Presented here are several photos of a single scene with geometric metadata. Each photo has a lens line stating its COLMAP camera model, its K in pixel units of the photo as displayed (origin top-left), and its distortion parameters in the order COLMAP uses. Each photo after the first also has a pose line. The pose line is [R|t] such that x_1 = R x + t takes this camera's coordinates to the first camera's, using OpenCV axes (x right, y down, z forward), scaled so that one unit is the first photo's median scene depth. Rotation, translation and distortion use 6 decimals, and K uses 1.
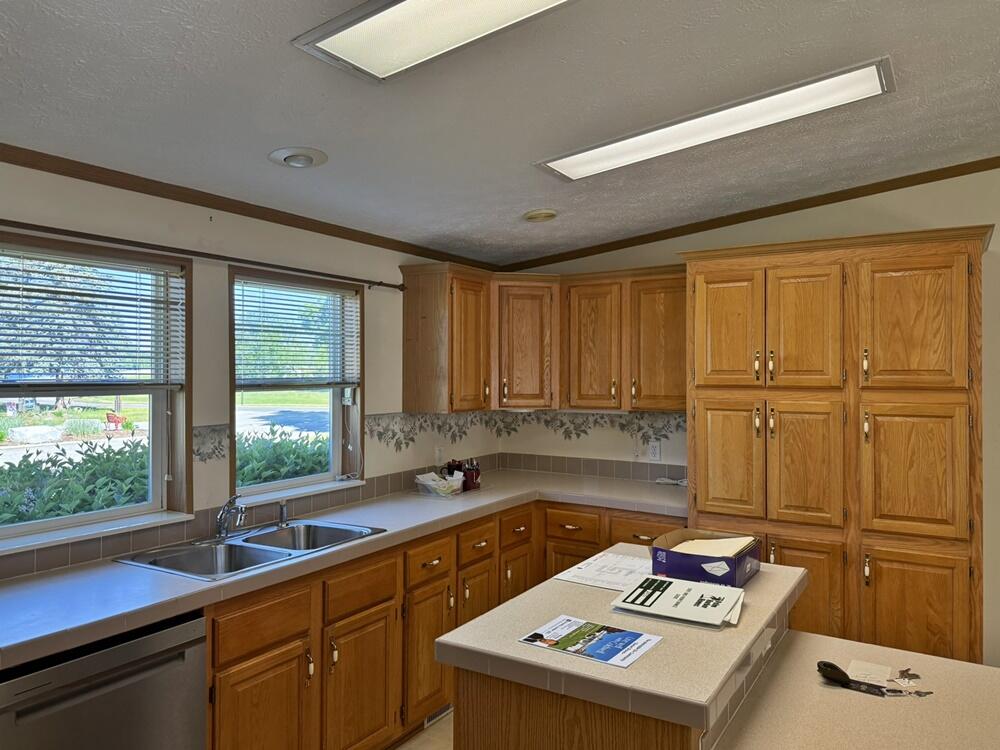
lens RADIAL K [[709.8, 0, 500.0], [0, 709.8, 375.0], [0, 0, 1]] dist [0.053342, -0.038683]
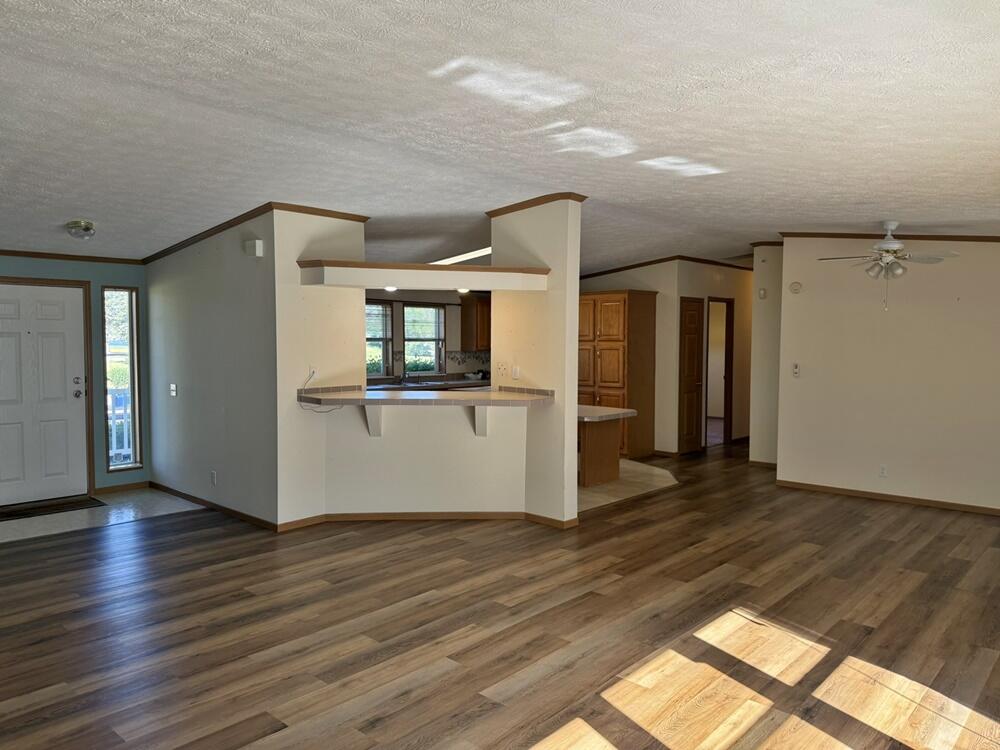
lens RADIAL K [[709.8, 0, 500.0], [0, 709.8, 375.0], [0, 0, 1]] dist [0.053342, -0.038683]
pose [[0.983961, 0.010272, -0.178087, 0.621747], [-0.002804, 0.999108, 0.042137, 0.036717], [0.178361, -0.040962, 0.983112, -2.067825]]
